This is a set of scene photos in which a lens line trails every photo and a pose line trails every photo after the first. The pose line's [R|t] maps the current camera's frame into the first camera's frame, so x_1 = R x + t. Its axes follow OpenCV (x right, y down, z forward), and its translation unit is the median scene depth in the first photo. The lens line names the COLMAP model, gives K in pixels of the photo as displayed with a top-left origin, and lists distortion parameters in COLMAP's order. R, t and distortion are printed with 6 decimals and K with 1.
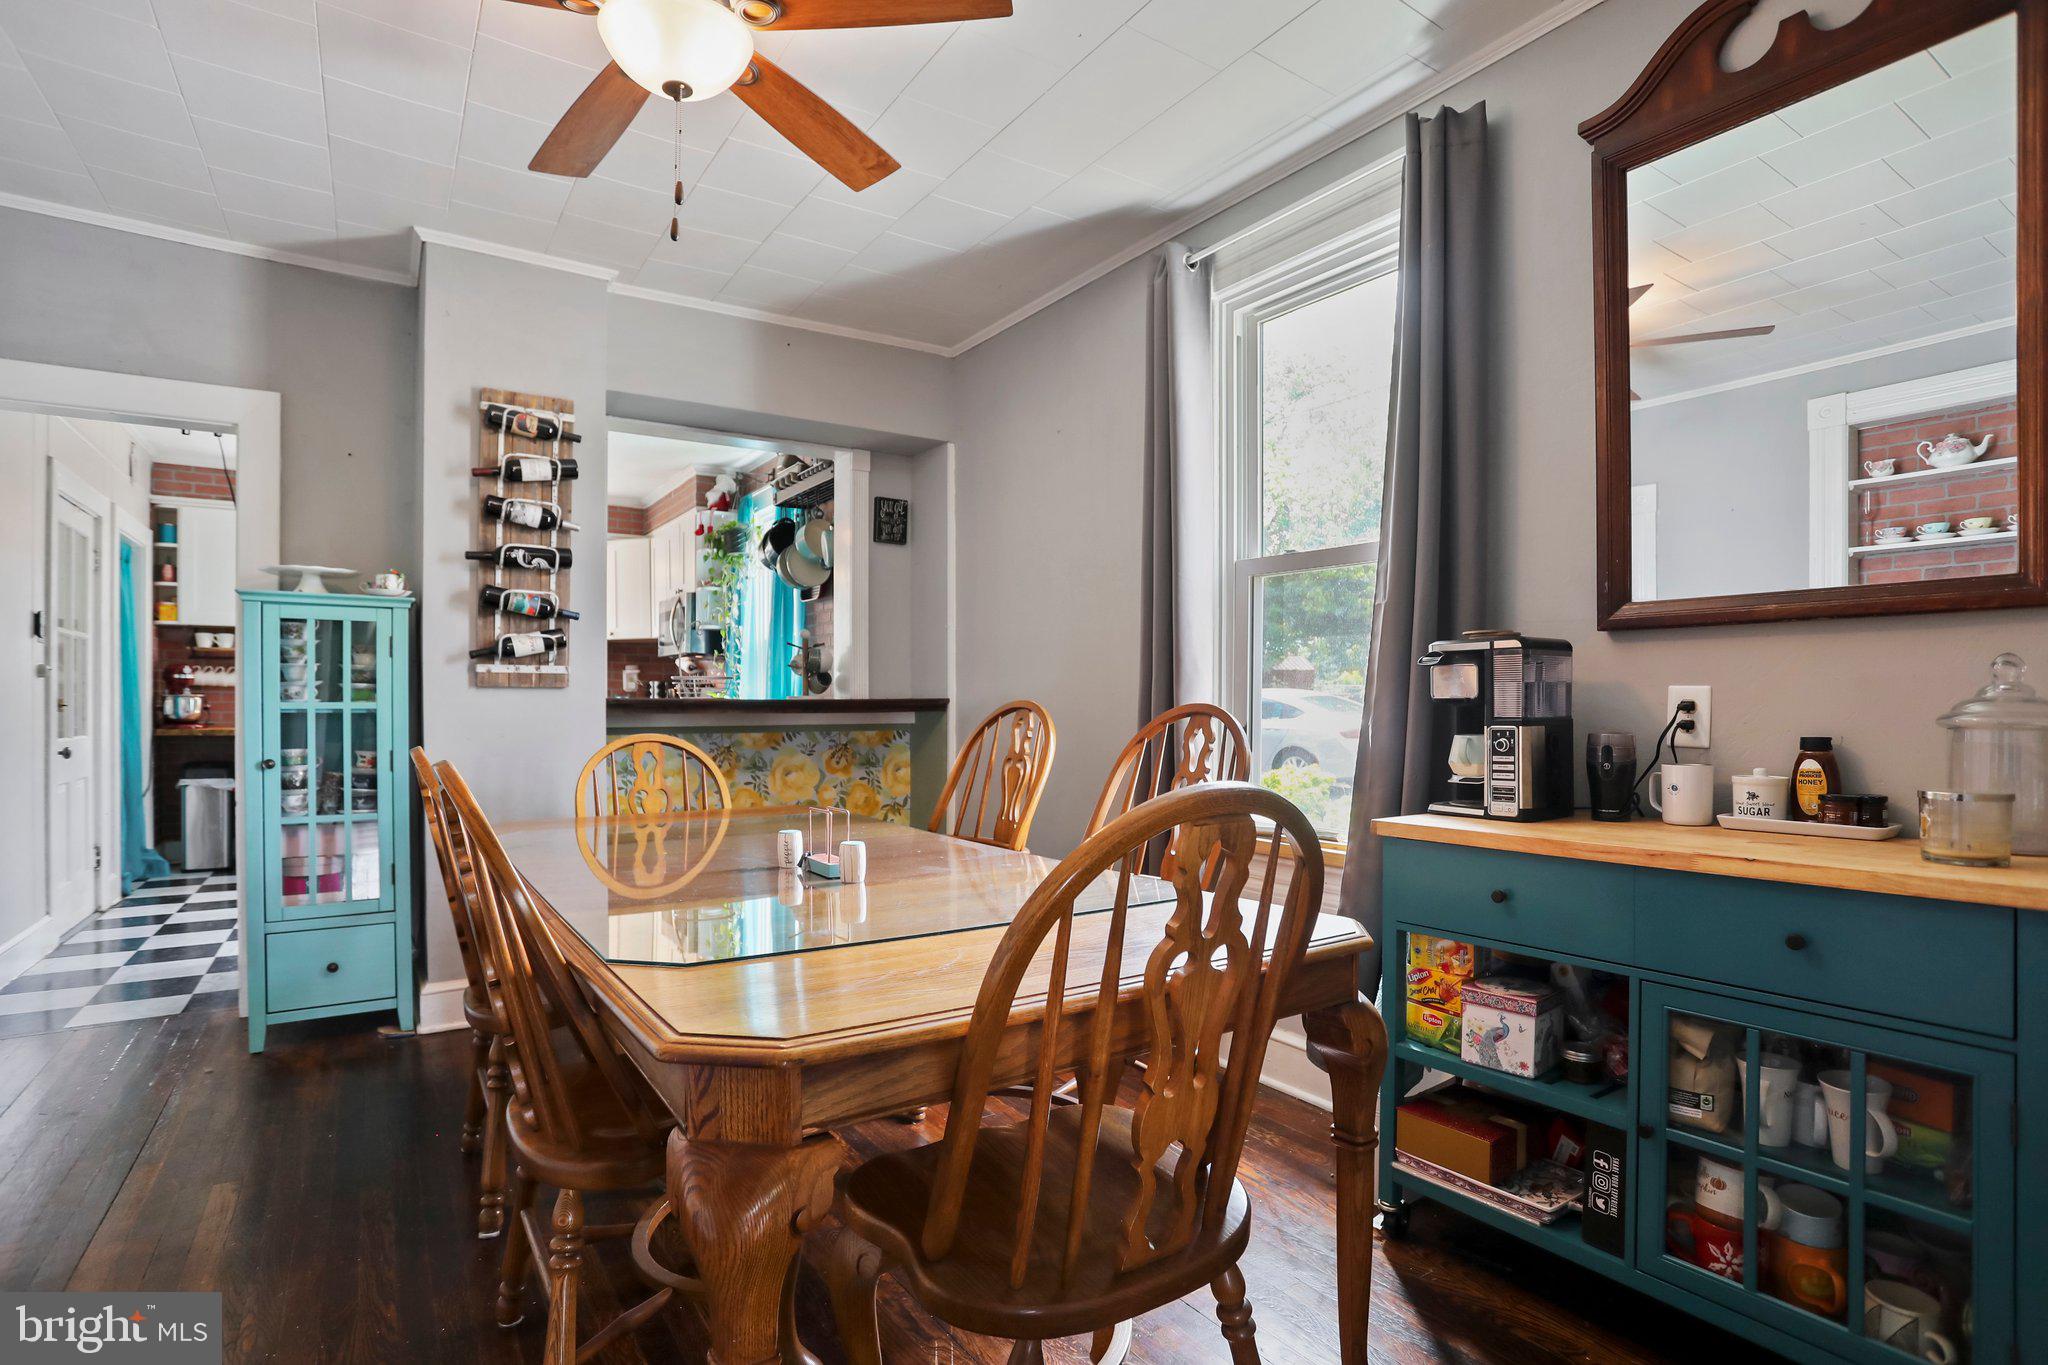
lens RADIAL K [[1007.3, 0, 1029.7], [0, 1007.3, 690.2], [0, 0, 1]] dist [-0.033942, 0.000963]
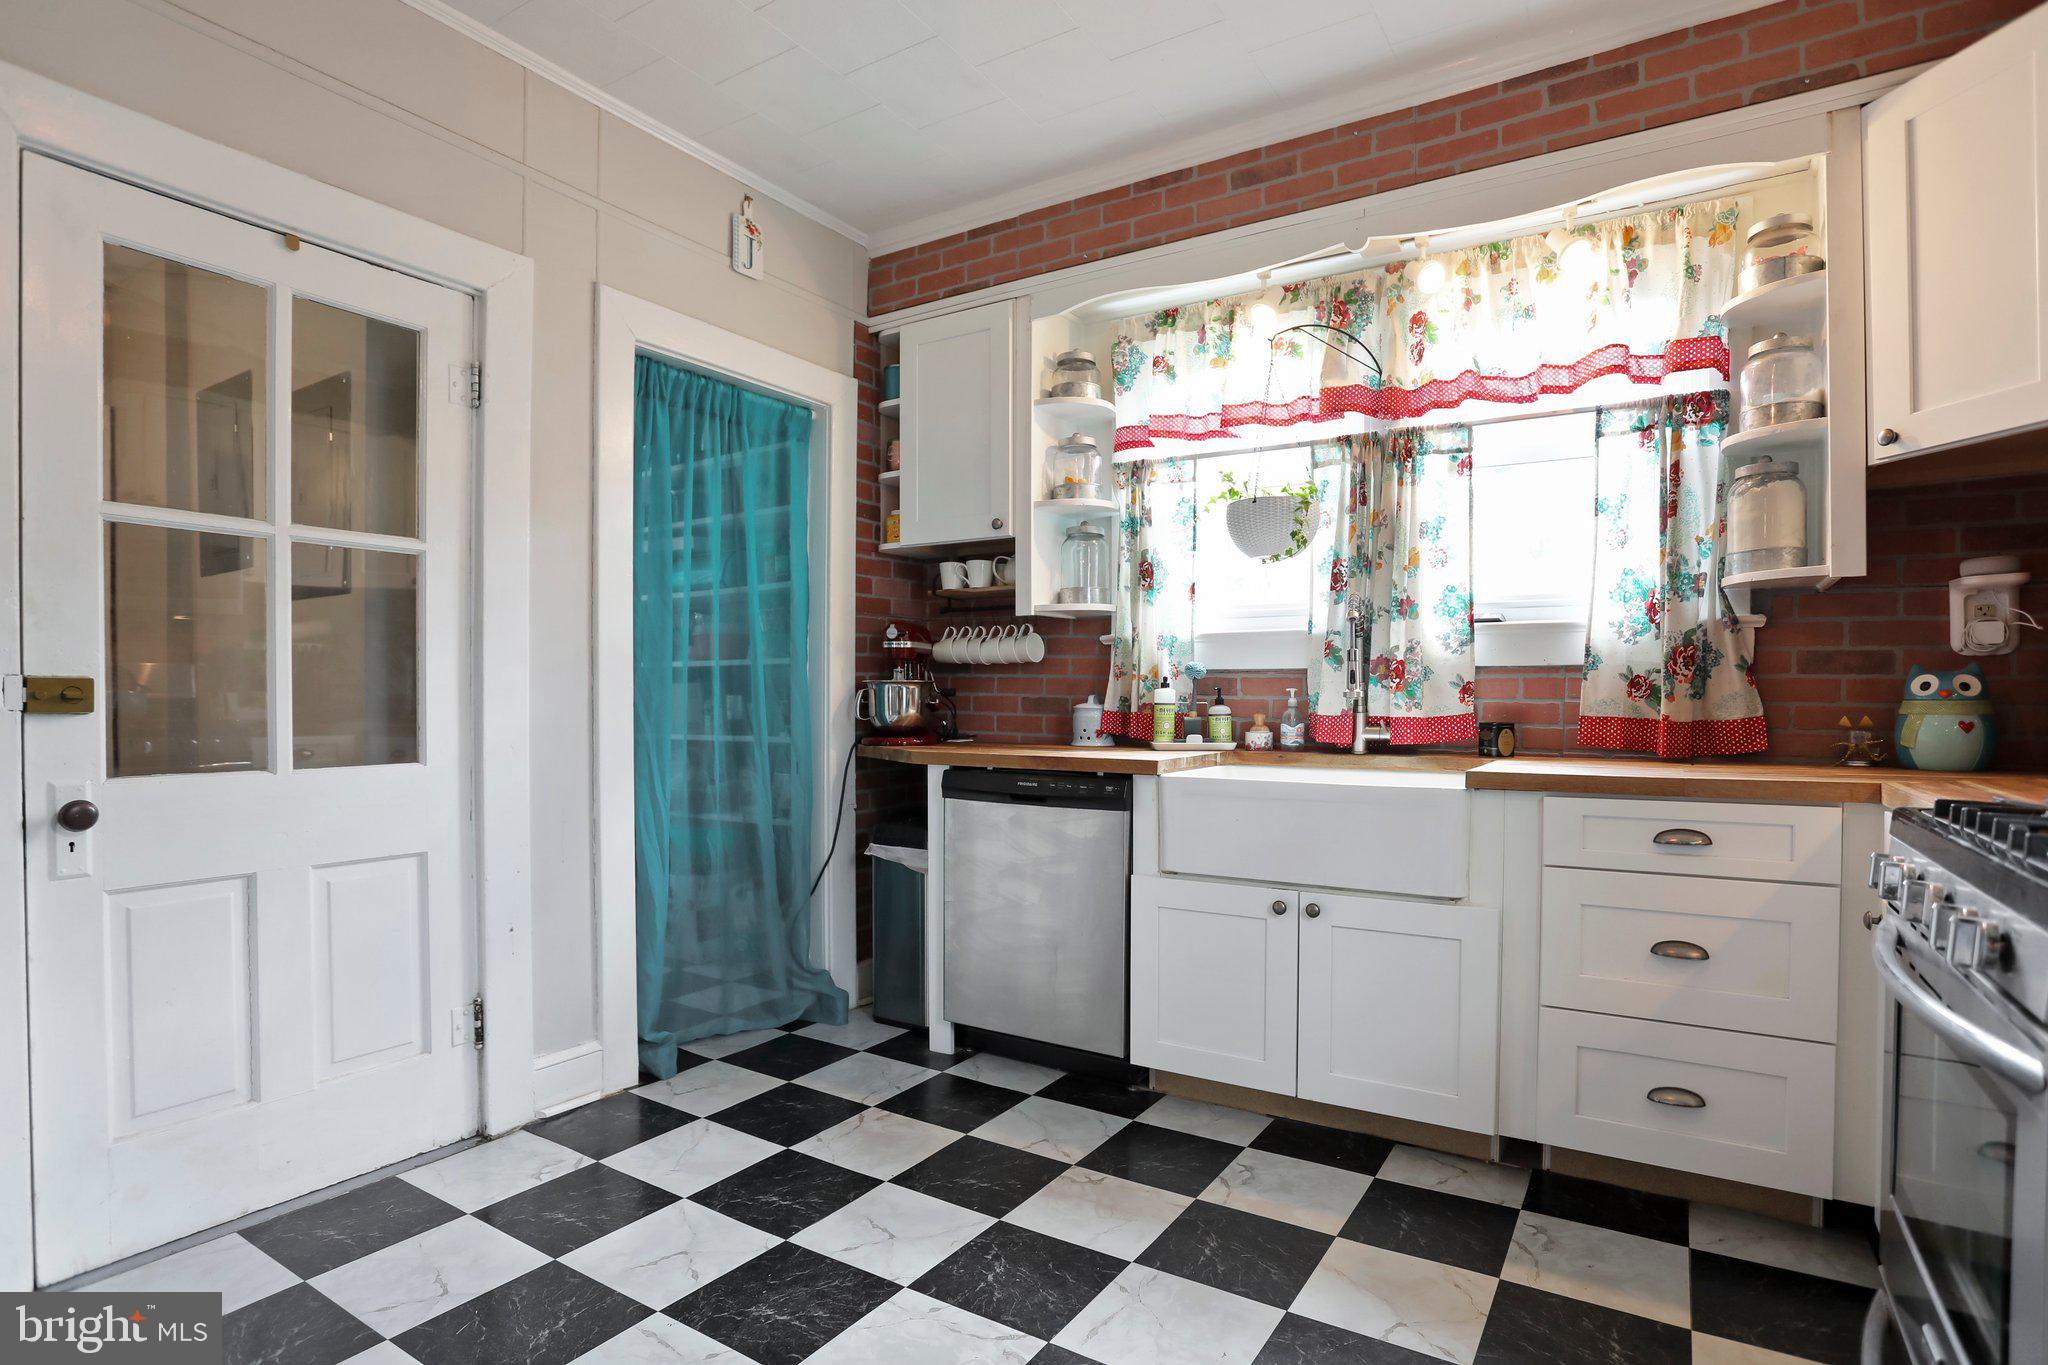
lens RADIAL K [[1044.4, 0, 1020.5], [0, 1044.4, 697.0], [0, 0, 1]] dist [-0.033974, 0.000852]
pose [[0.410129, 0.002163, -0.912025, -0.322727], [0.010463, 0.999920, 0.007077, 0.010200], [0.911968, -0.012445, 0.410074, 0.822057]]
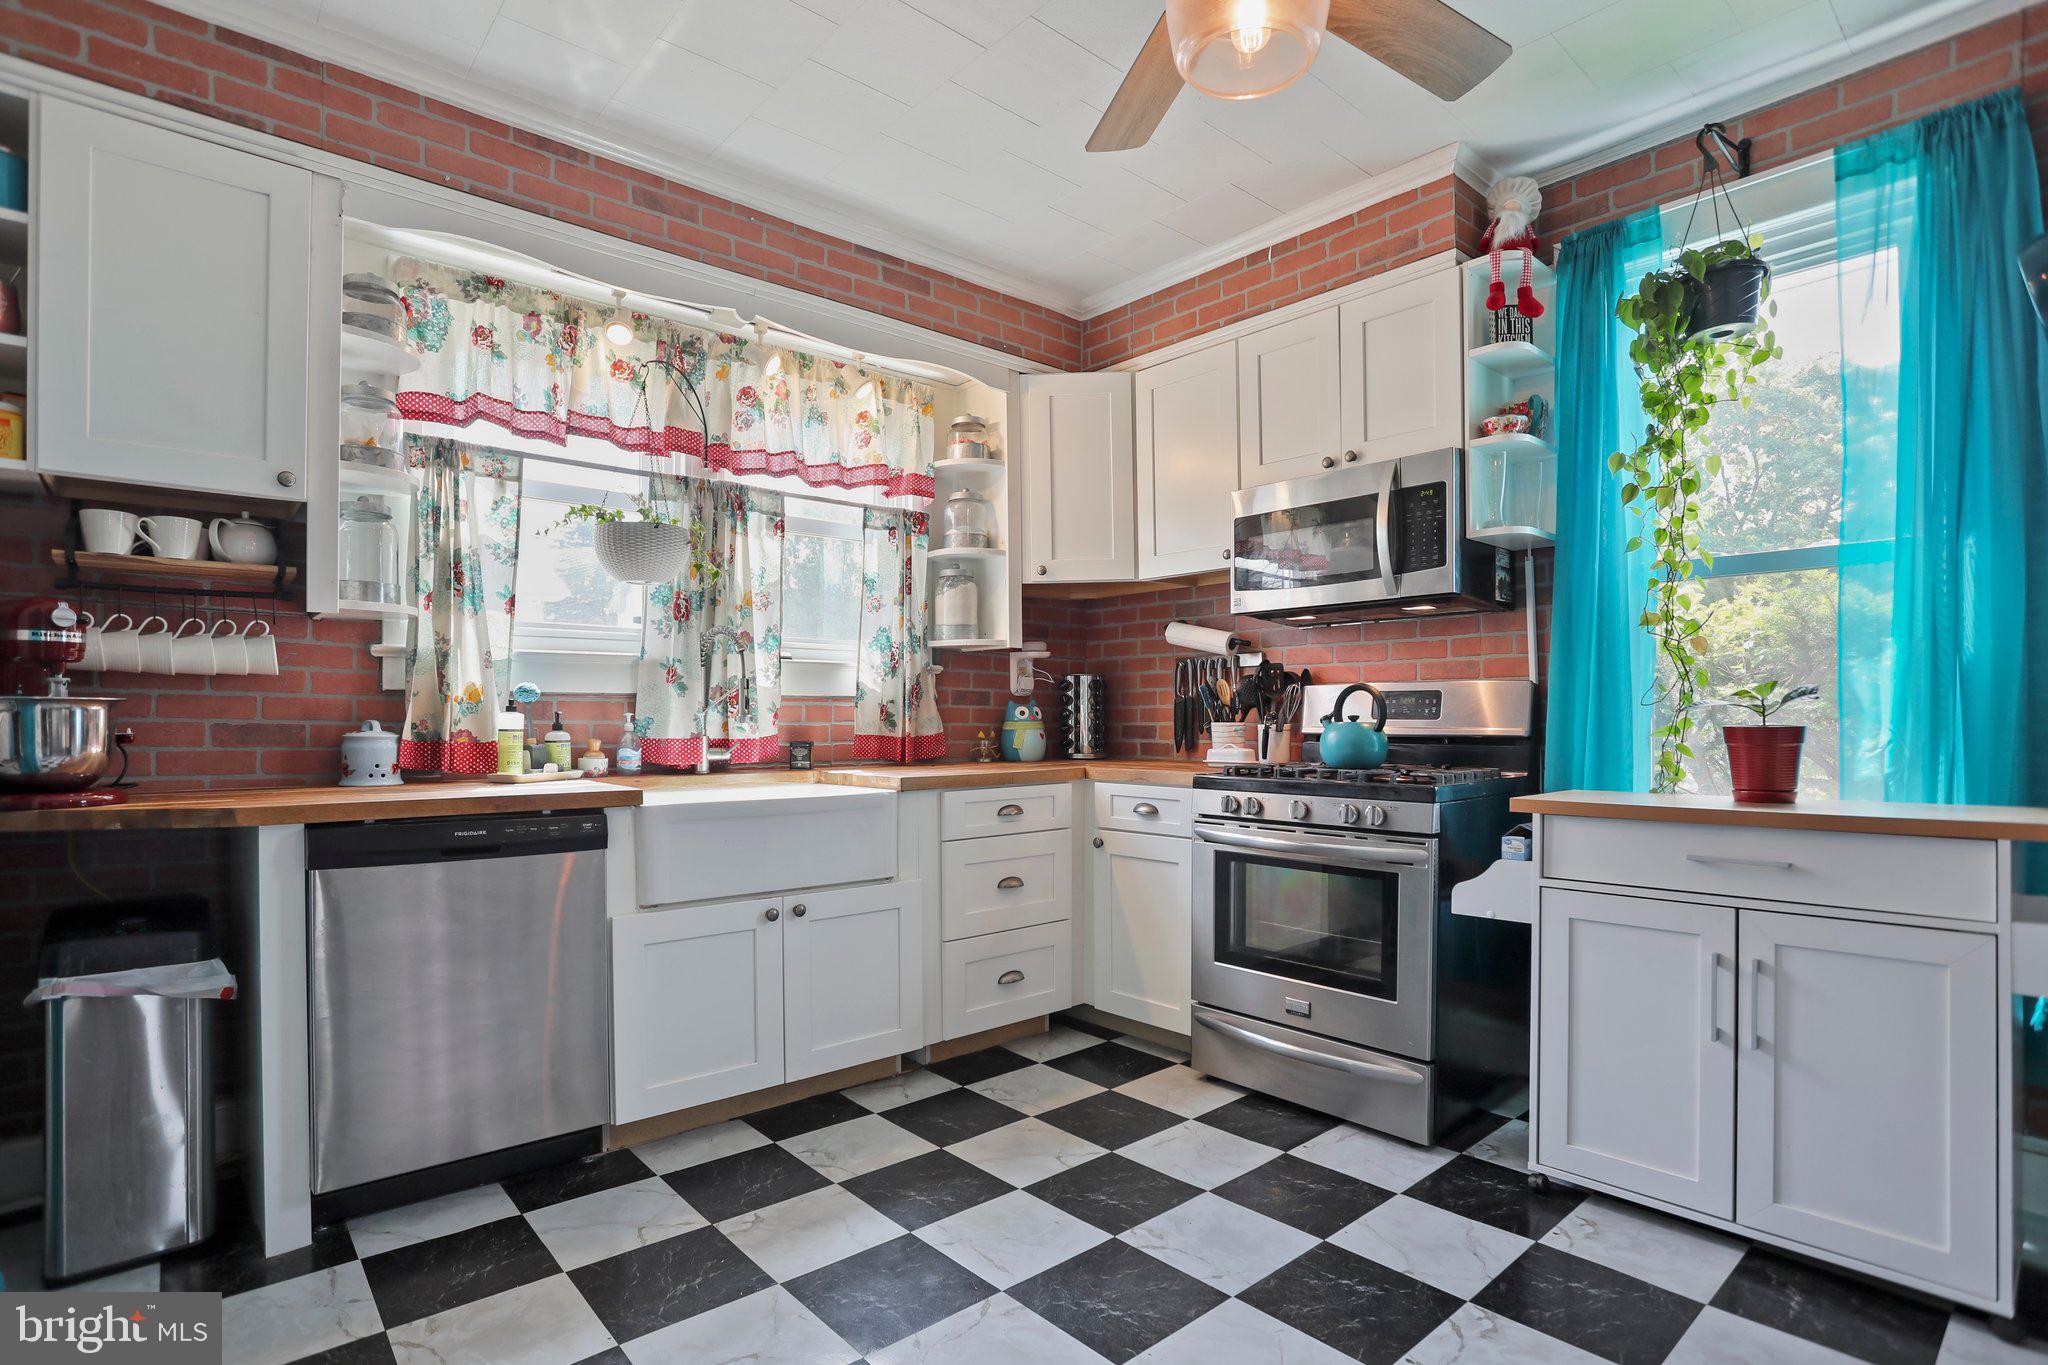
lens RADIAL K [[1010.9, 0, 1031.6], [0, 1010.9, 707.6], [0, 0, 1]] dist [-0.035996, 0.000690]
pose [[0.992418, -0.001224, 0.122899, -0.584130], [0.000906, 0.999996, 0.002642, 0.007297], [-0.122902, -0.002510, 0.992416, 0.648882]]
